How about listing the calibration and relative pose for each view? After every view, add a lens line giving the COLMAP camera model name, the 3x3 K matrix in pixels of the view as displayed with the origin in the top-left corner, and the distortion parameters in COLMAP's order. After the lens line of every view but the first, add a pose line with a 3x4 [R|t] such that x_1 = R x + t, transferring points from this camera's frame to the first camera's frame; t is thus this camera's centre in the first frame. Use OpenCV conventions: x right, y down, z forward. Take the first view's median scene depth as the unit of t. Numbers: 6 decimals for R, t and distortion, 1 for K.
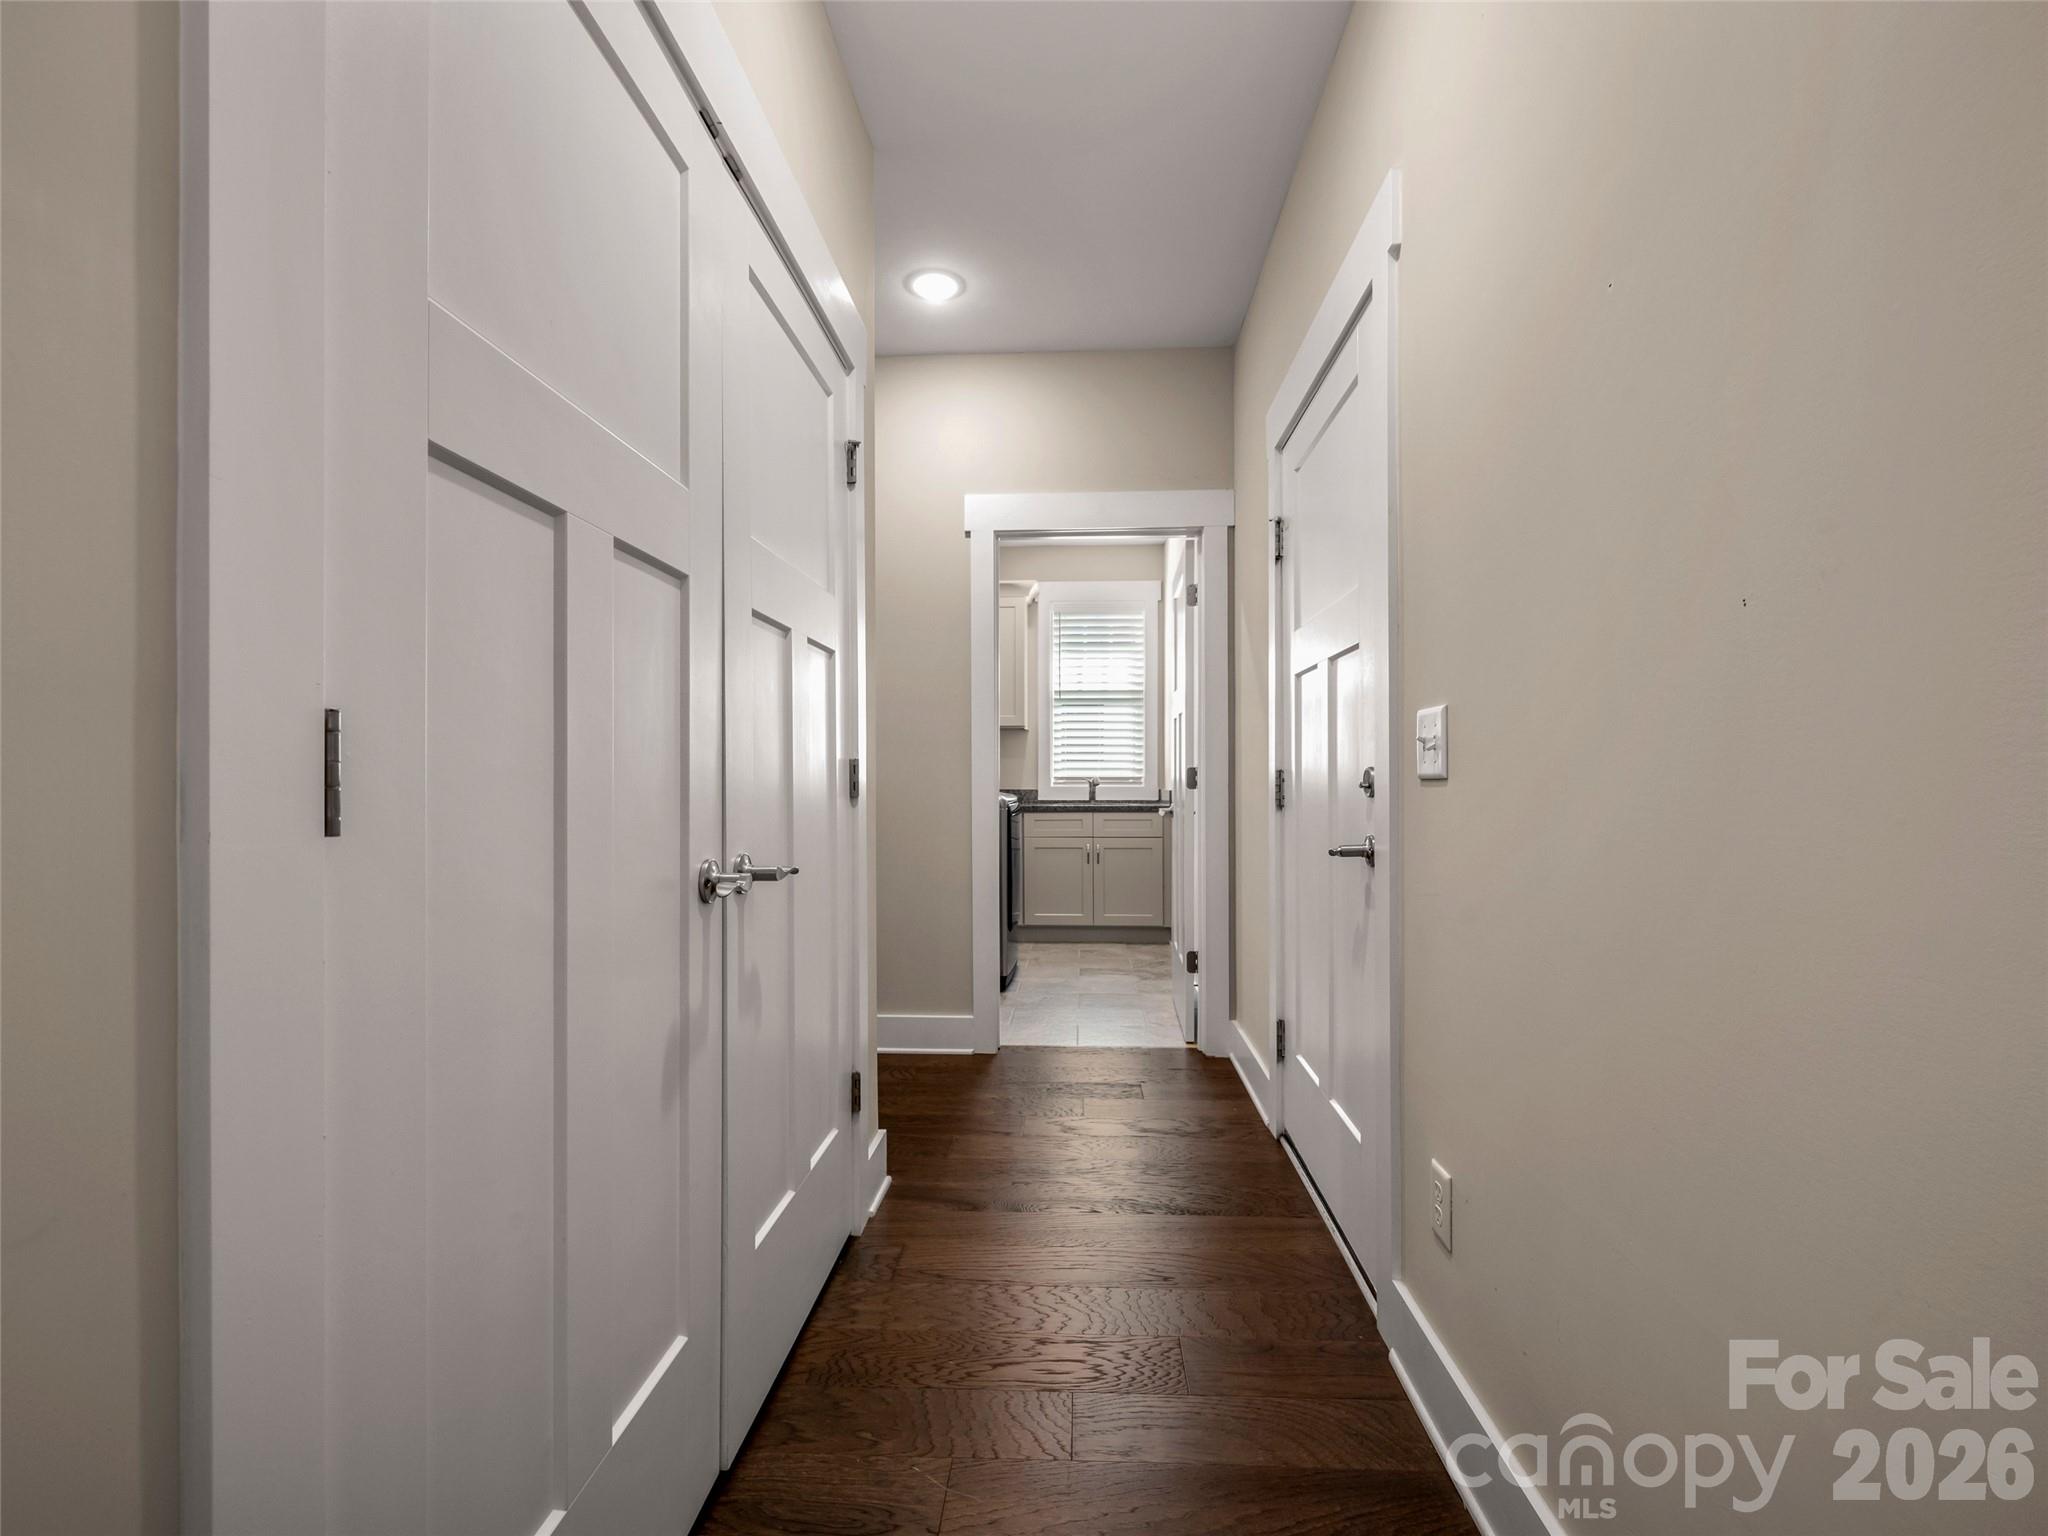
lens RADIAL K [[911.9, 0, 1026.1], [0, 911.9, 774.7], [0, 0, 1]] dist [0.000234, -0.000337]
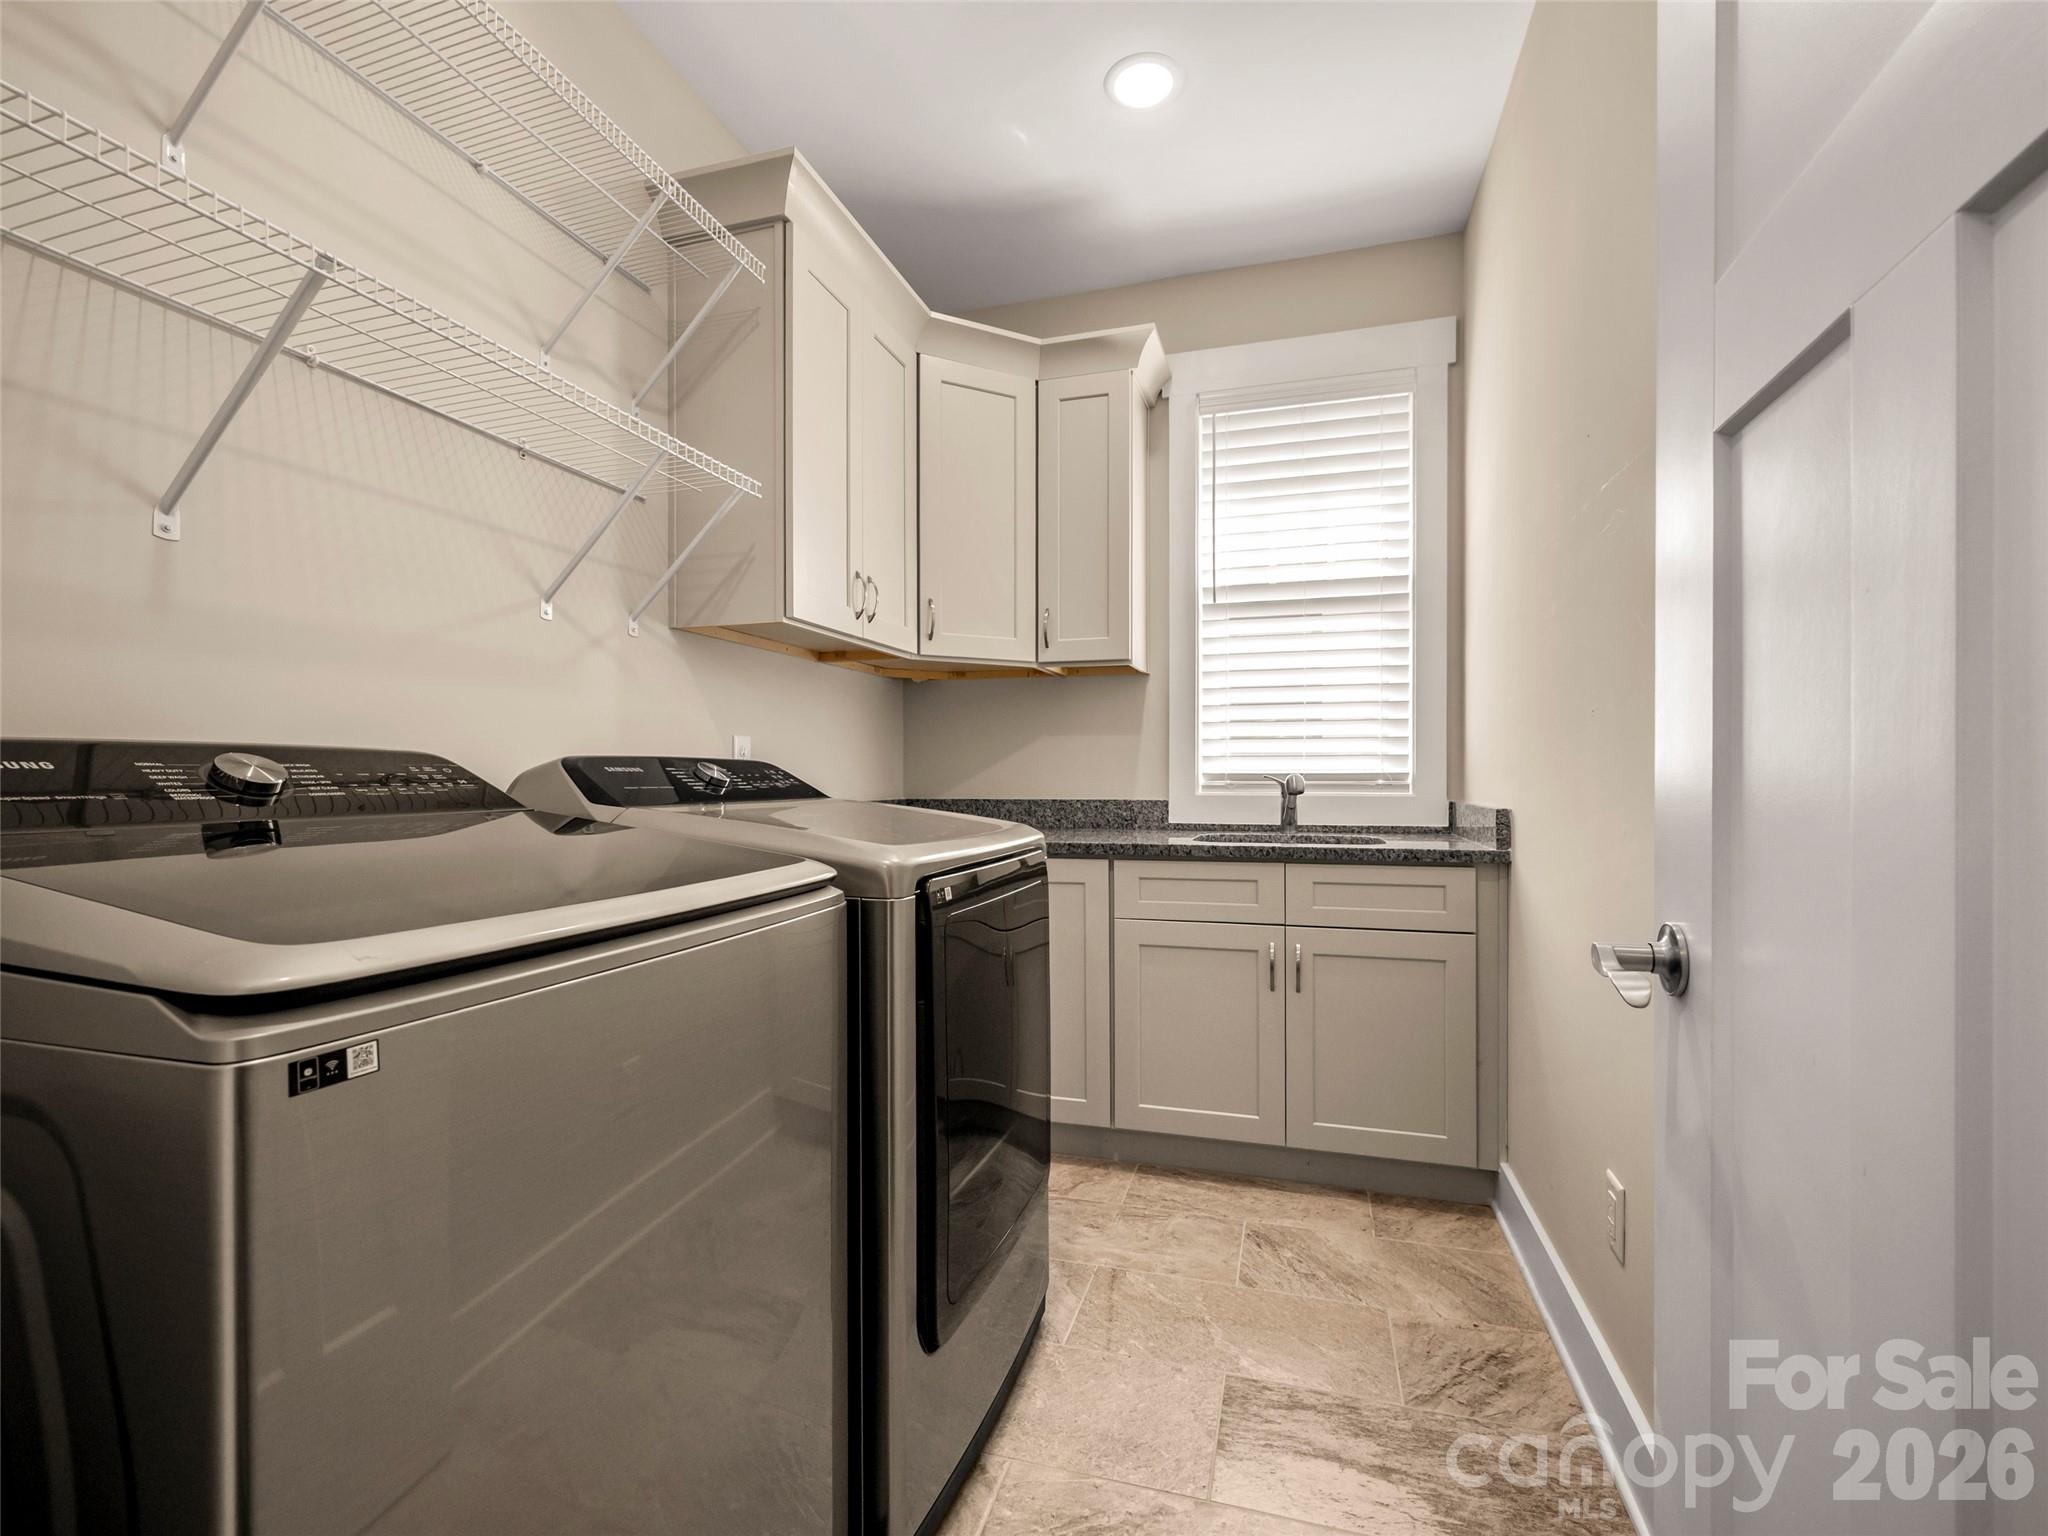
lens RADIAL K [[911.9, 0, 1019.4], [0, 911.9, 772.6], [0, 0, 1]] dist [0.000234, -0.000337]
pose [[0.972542, 0.001147, -0.232727, 0.048544], [0.000084, 0.999986, 0.005279, -0.000140], [0.232729, -0.005153, 0.972528, 0.535049]]
